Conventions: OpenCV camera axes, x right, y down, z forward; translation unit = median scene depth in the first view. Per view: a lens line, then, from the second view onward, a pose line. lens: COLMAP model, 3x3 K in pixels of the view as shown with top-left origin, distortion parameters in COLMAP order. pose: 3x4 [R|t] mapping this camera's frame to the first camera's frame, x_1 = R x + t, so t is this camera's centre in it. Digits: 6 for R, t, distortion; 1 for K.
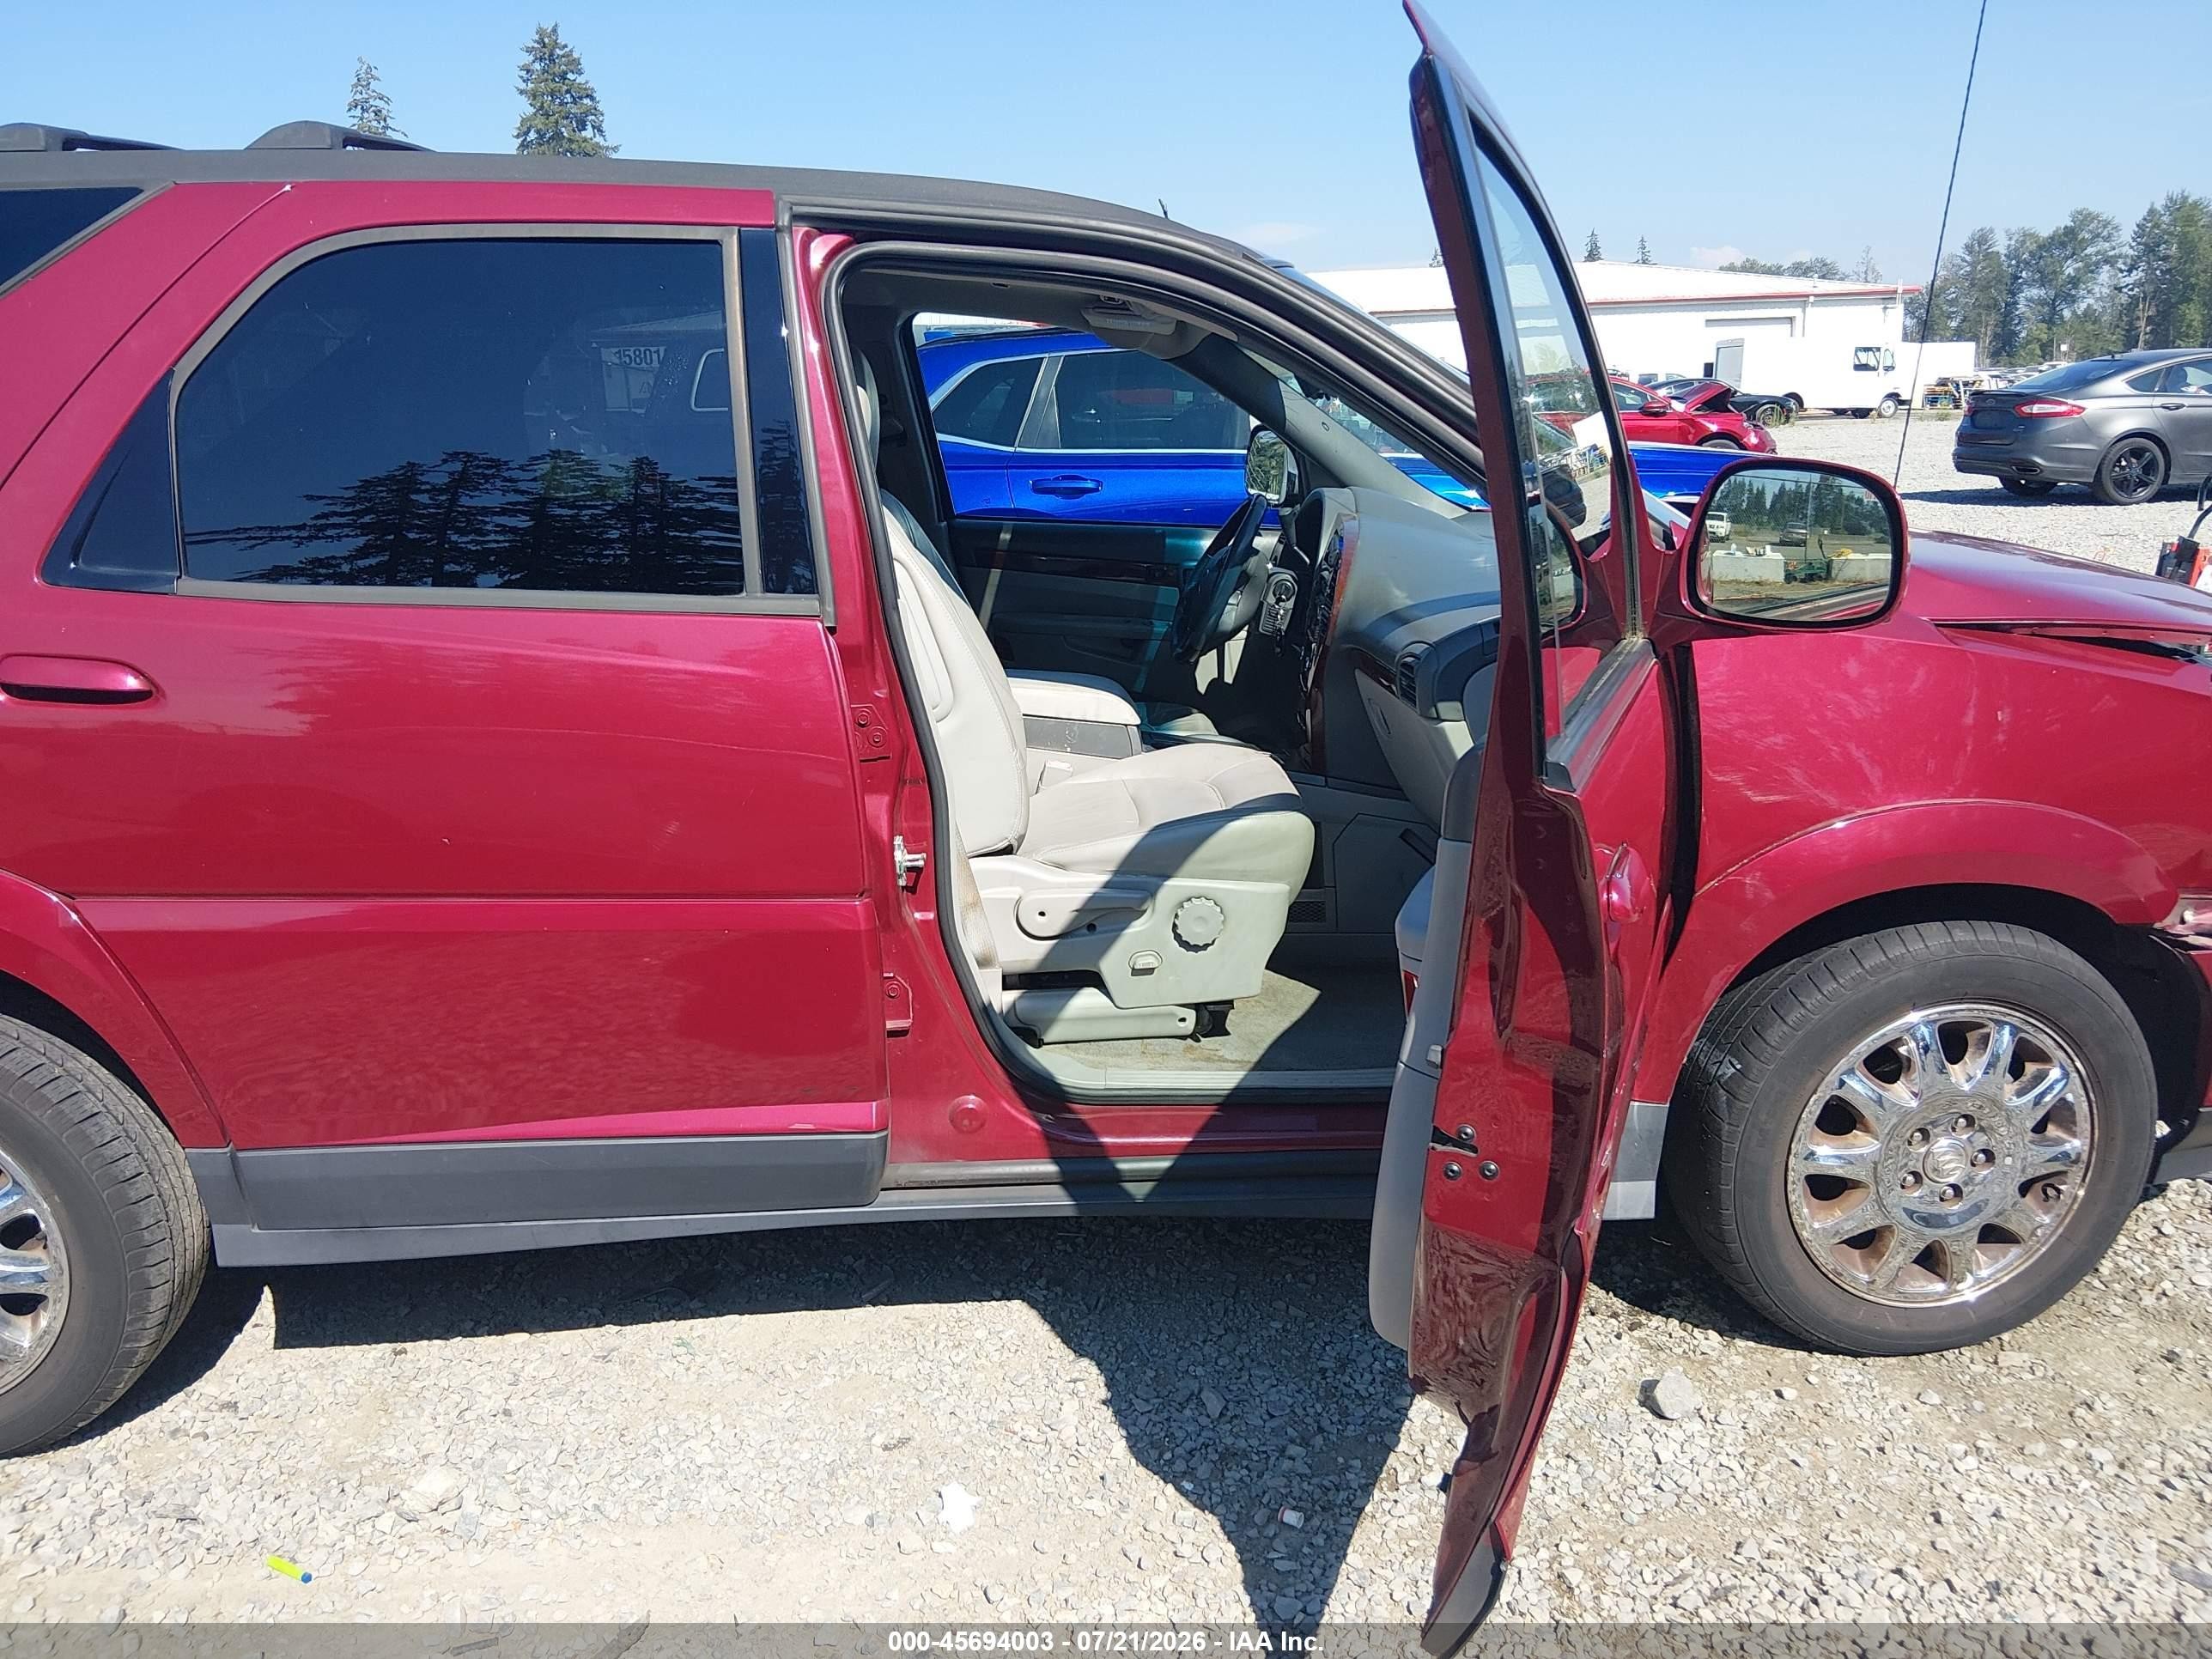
lens RADIAL K [[1753.0, 0, 1165.2], [0, 1753.0, 830.5], [0, 0, 1]] dist [0.007835, -0.056402]
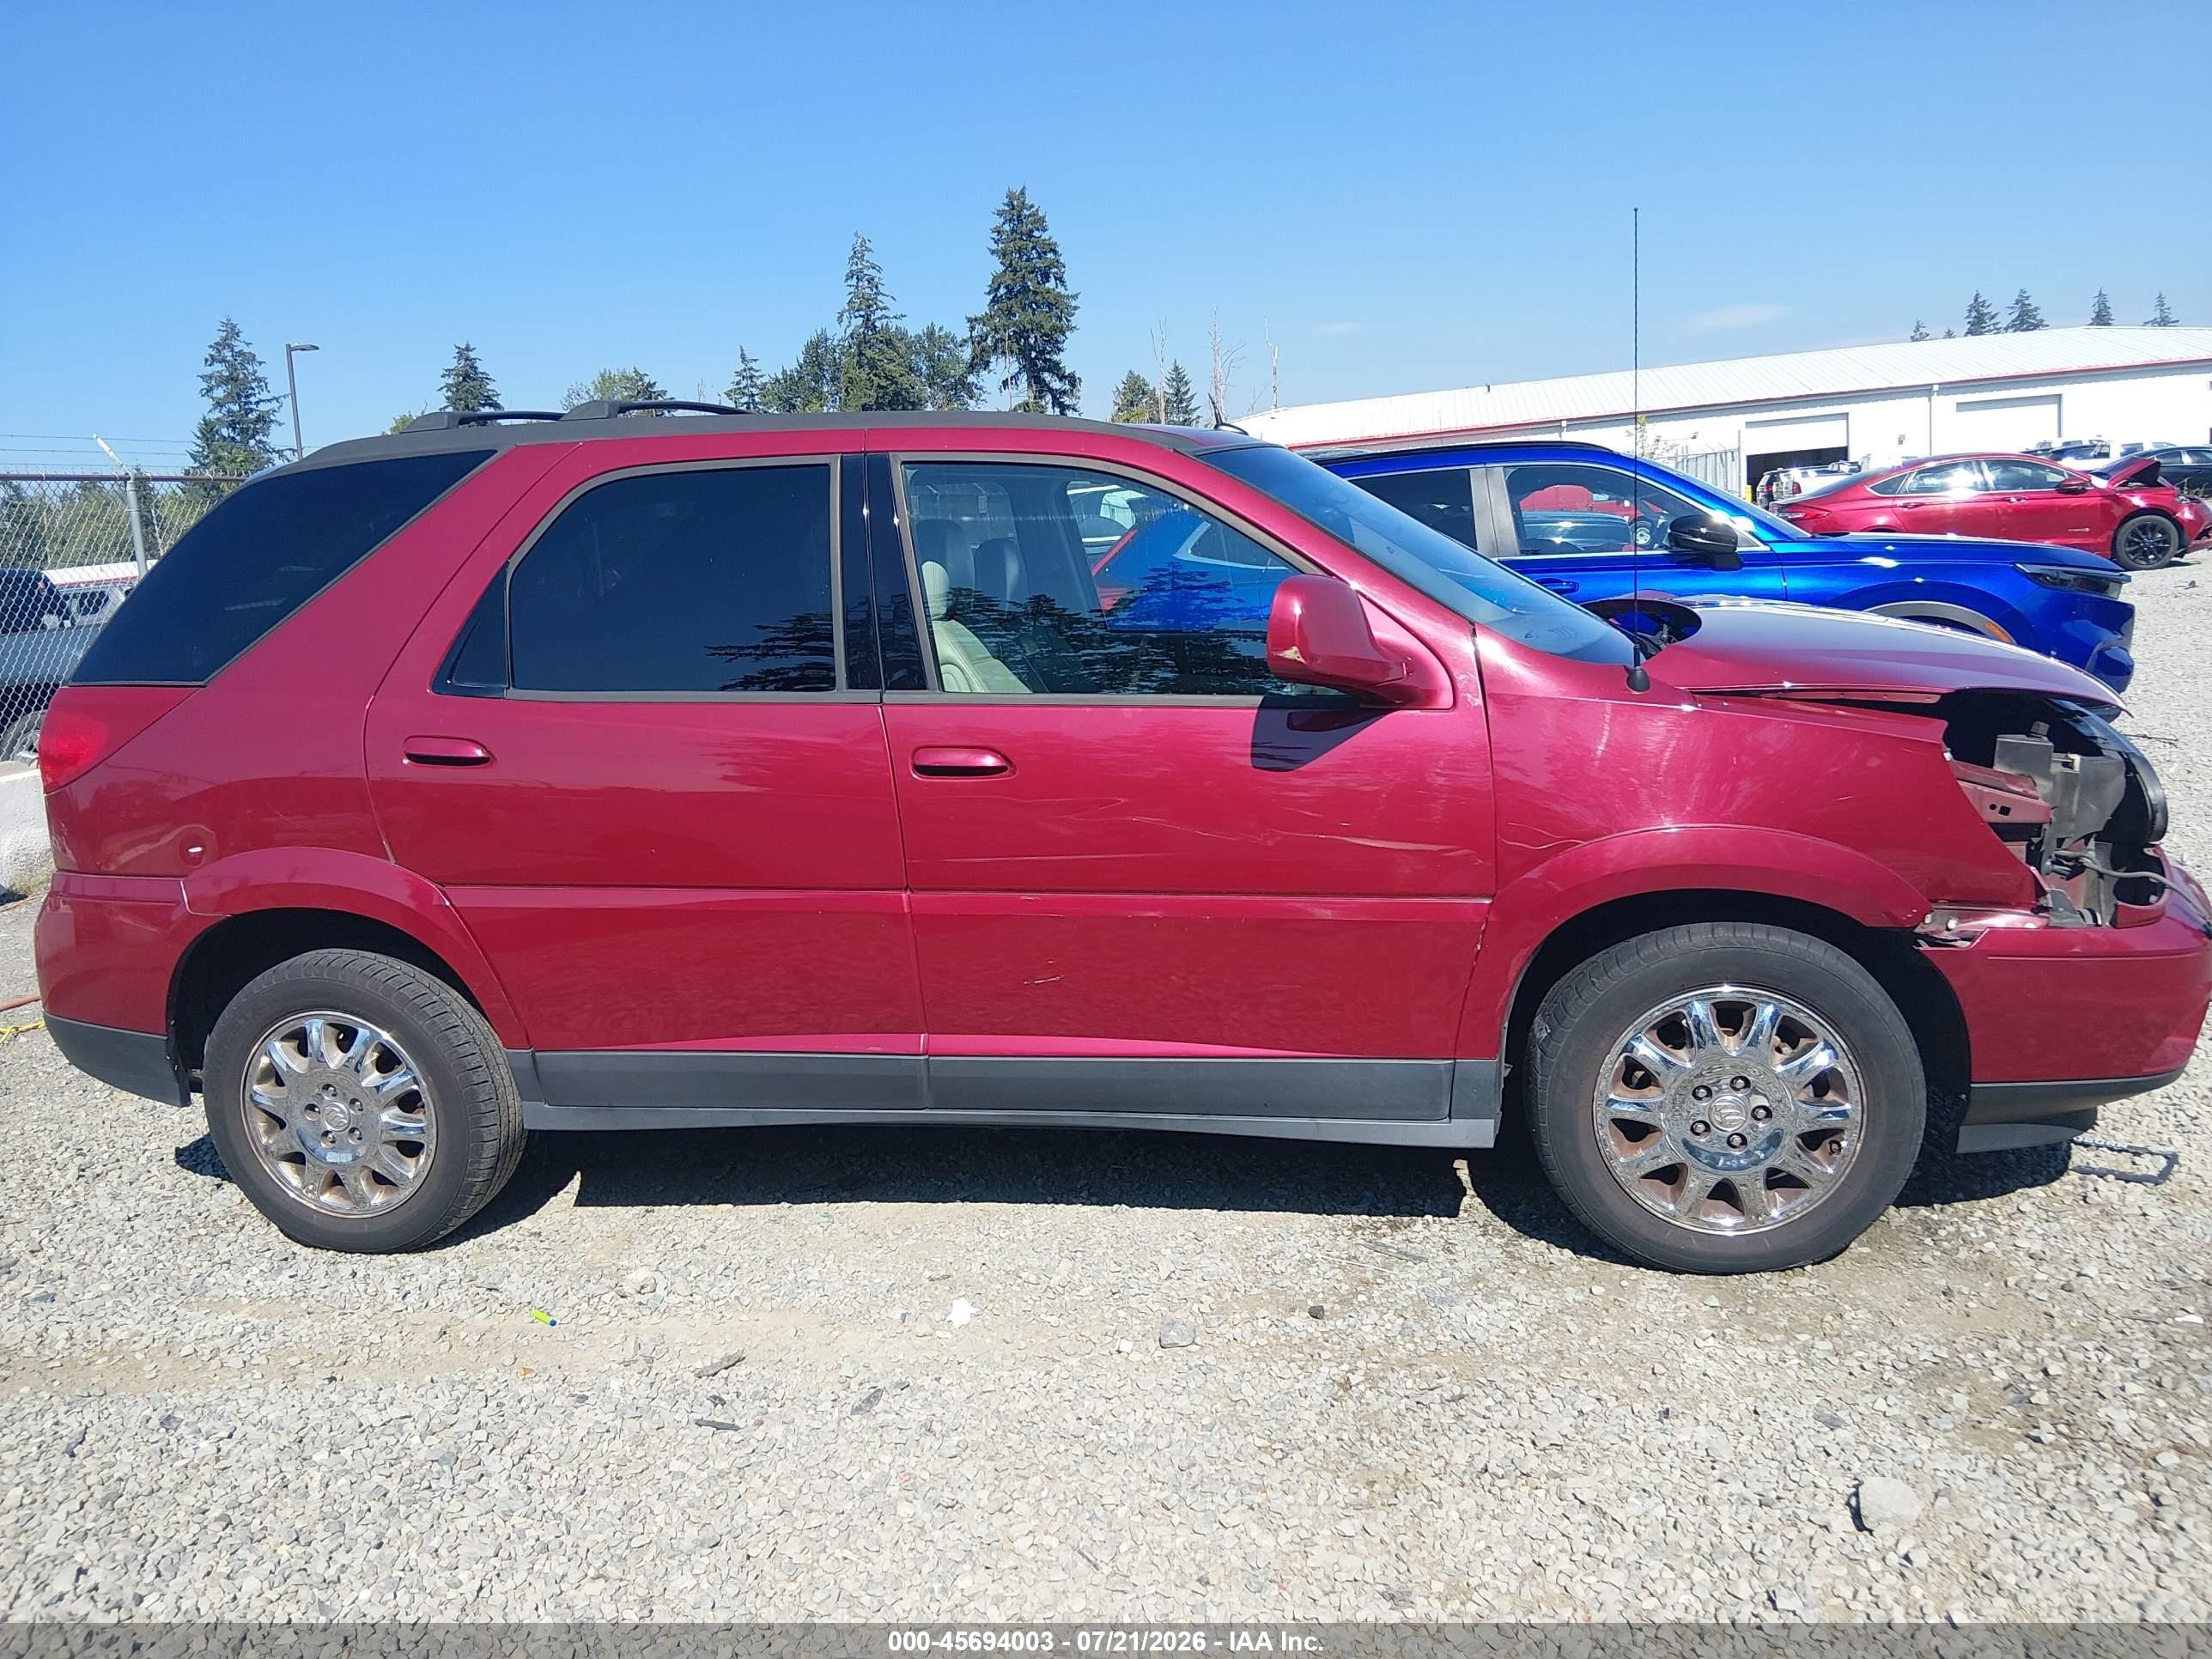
lens RADIAL K [[1805.9, 0, 1167.3], [0, 1805.9, 828.5], [0, 0, 1]] dist [0.050660, -0.078522]
pose [[0.963074, -0.004420, -0.269201, 0.431004], [-0.012973, 0.997942, -0.062800, 0.074597], [0.268924, 0.063973, 0.961034, -0.402966]]
